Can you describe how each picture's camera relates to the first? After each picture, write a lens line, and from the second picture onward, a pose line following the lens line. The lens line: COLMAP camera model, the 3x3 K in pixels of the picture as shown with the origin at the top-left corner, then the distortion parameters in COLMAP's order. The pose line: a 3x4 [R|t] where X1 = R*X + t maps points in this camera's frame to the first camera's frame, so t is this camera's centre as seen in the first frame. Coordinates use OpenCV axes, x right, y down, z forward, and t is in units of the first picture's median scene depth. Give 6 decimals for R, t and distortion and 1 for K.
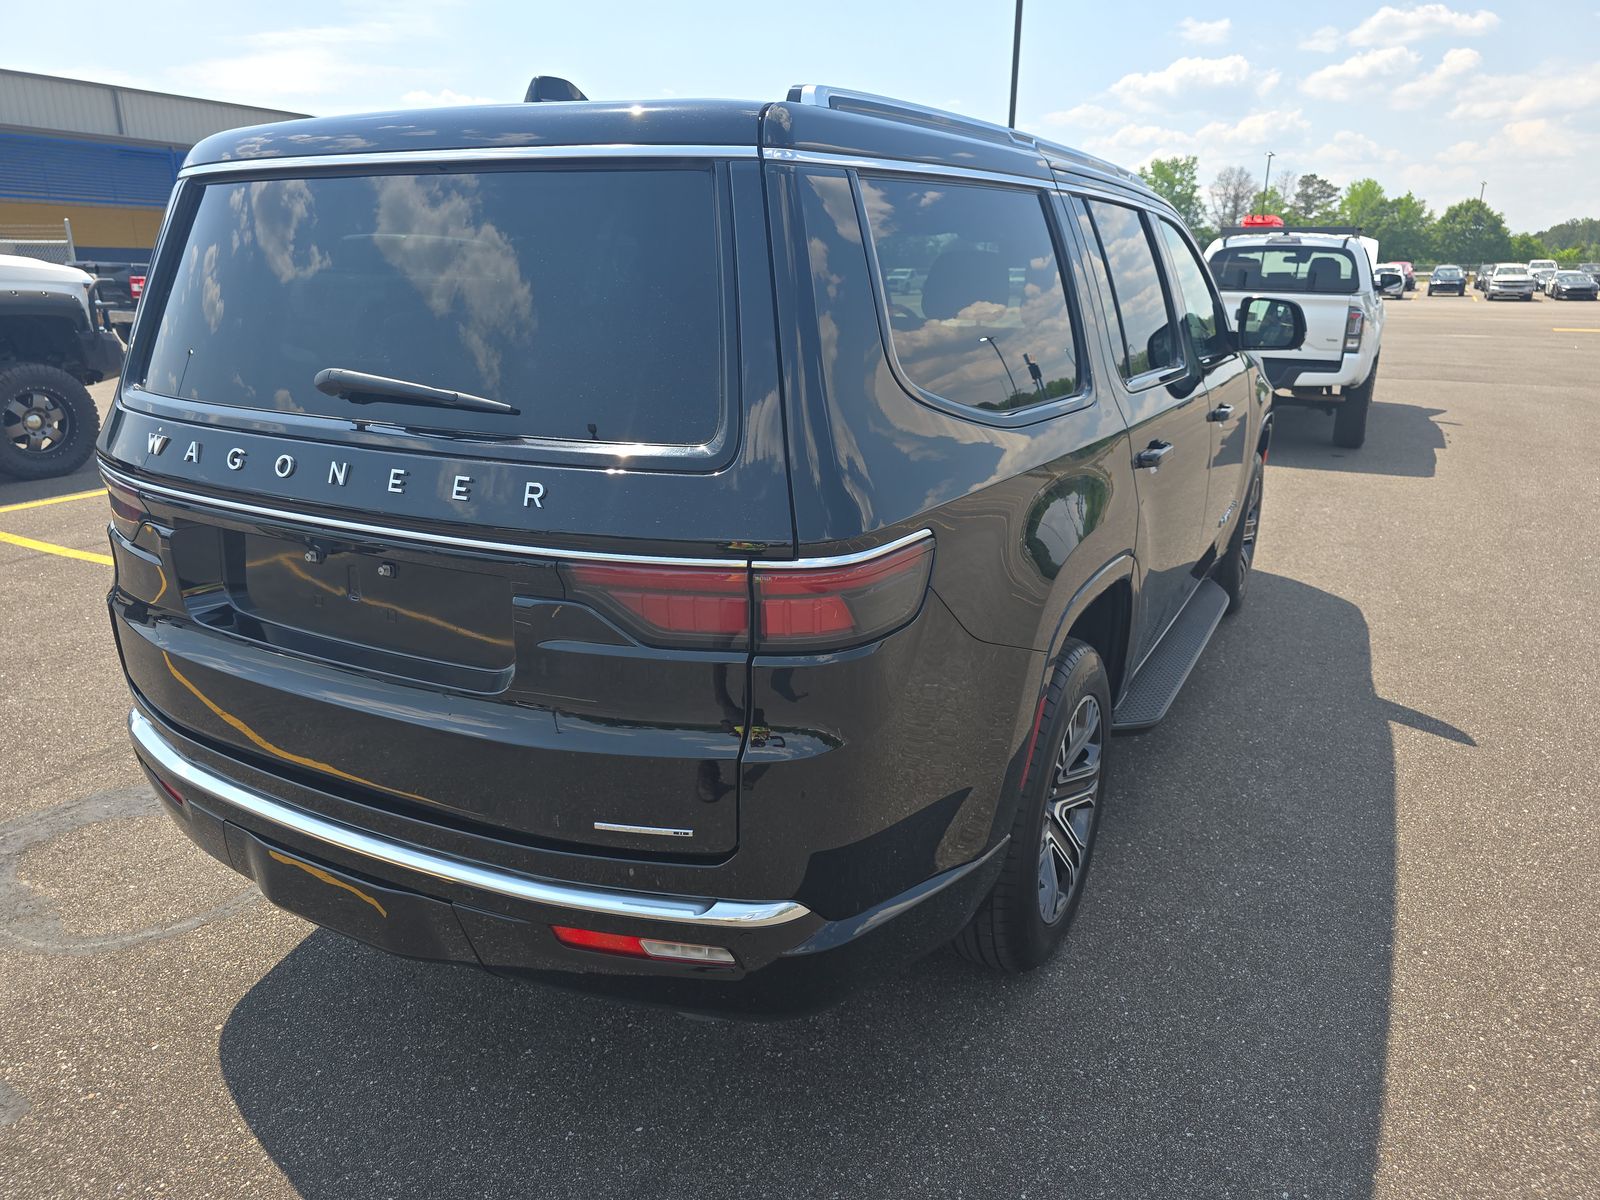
lens RADIAL K [[1095.5, 0, 806.5], [0, 1095.5, 598.9], [0, 0, 1]] dist [0.026196, -0.018195]
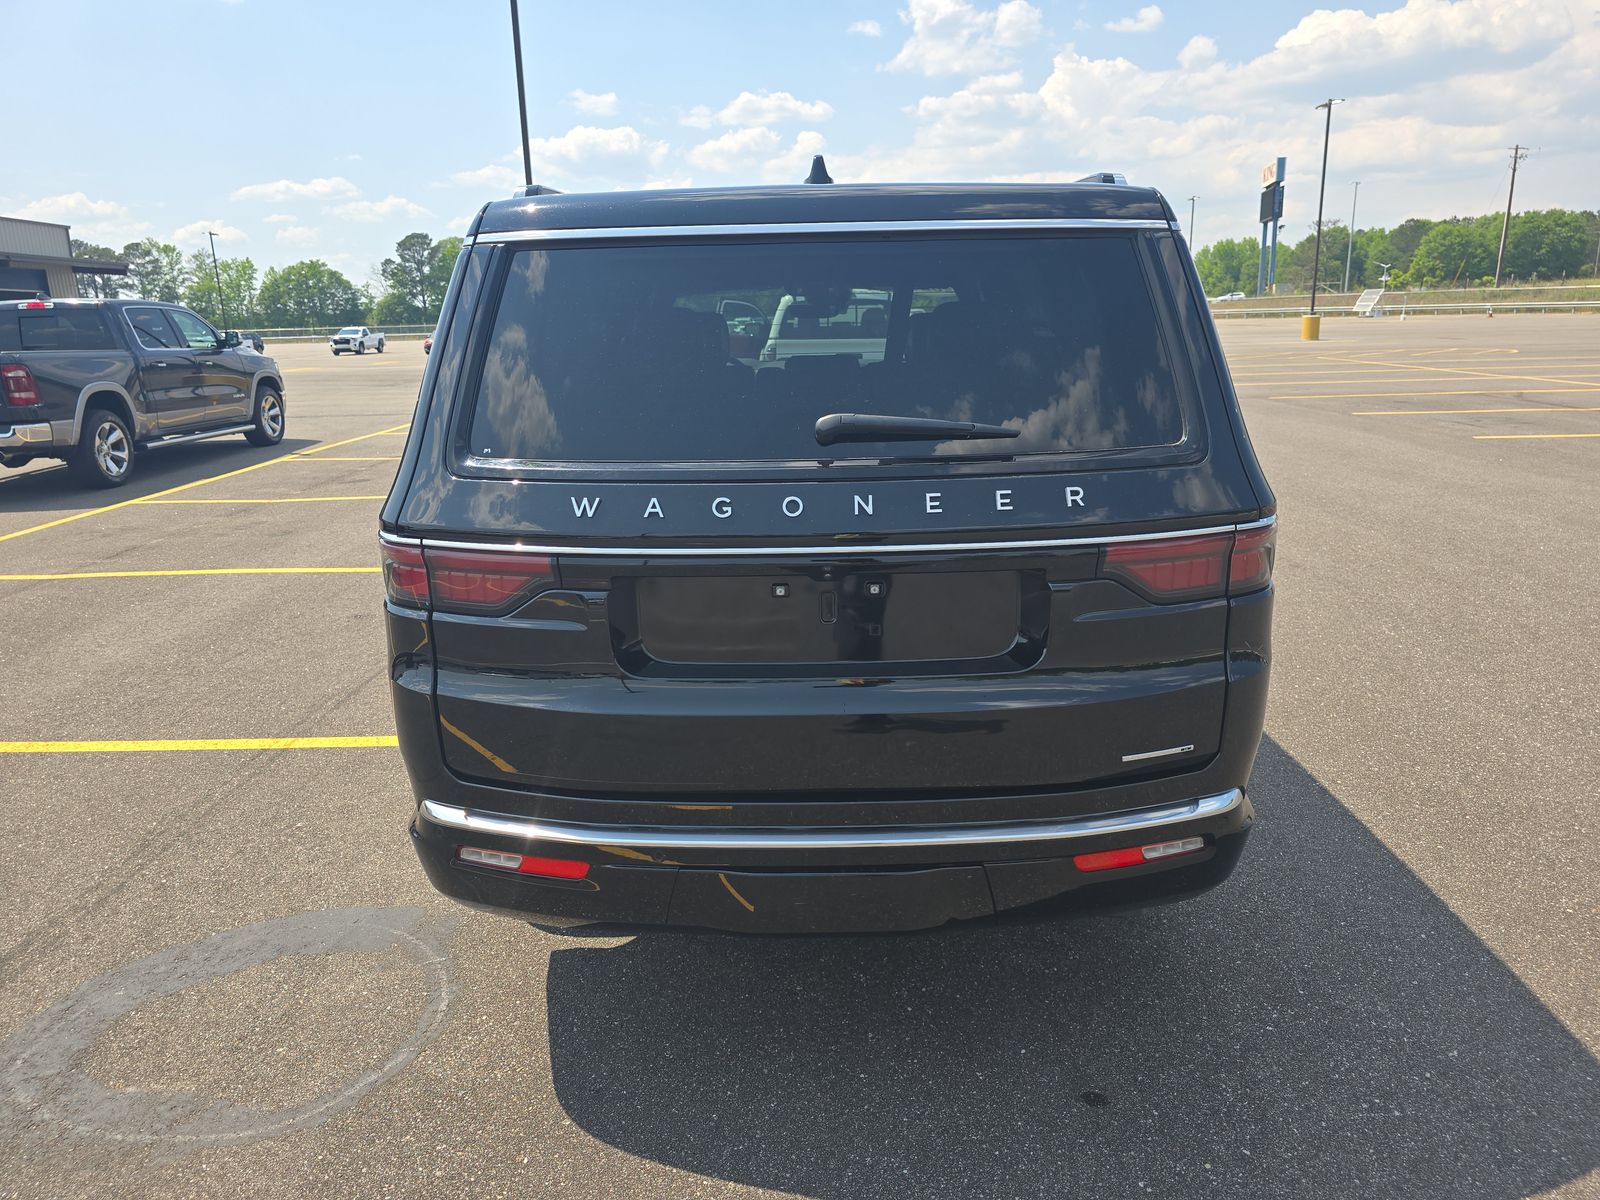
lens RADIAL K [[1095.5, 0, 806.5], [0, 1095.5, 598.9], [0, 0, 1]] dist [0.026196, -0.018195]
pose [[0.883338, -0.147065, 0.445068, -0.986261], [0.166781, 0.985980, -0.005214, -0.023277], [-0.438061, 0.078834, 0.895482, 0.032866]]
